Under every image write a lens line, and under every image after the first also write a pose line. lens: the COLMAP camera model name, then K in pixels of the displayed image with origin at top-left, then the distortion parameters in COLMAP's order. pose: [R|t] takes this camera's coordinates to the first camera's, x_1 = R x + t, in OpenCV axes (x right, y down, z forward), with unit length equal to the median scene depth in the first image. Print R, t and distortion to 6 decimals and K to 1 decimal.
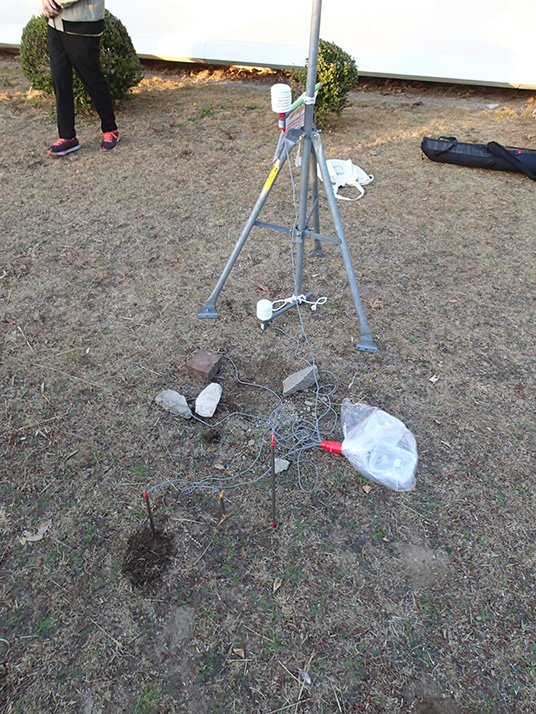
lens RADIAL K [[538.8, 0, 270.2], [0, 538.8, 360.1], [0, 0, 1]] dist [0.013120, -0.001112]
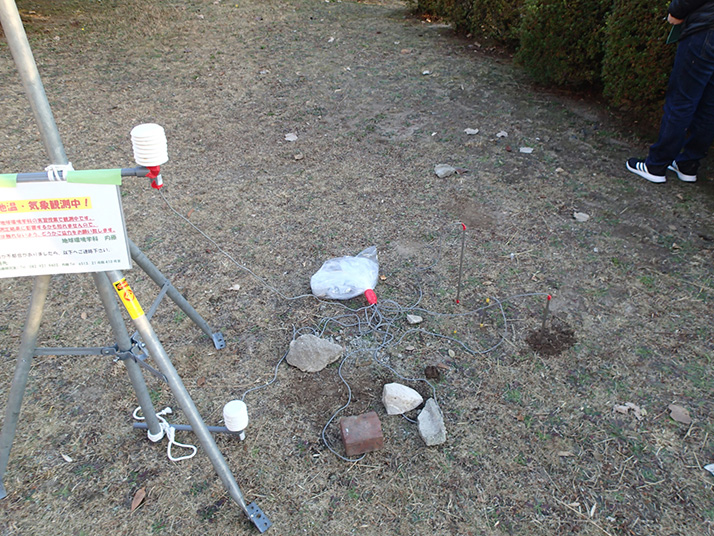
lens RADIAL K [[538.8, 0, 360.6], [0, 538.8, 262.1], [0, 0, 1]] dist [0.013120, -0.001112]
pose [[-0.606913, -0.467385, 0.642813, -0.565446], [0.533281, 0.360219, 0.765411, -0.748839], [-0.589295, 0.807337, 0.030626, 0.898530]]
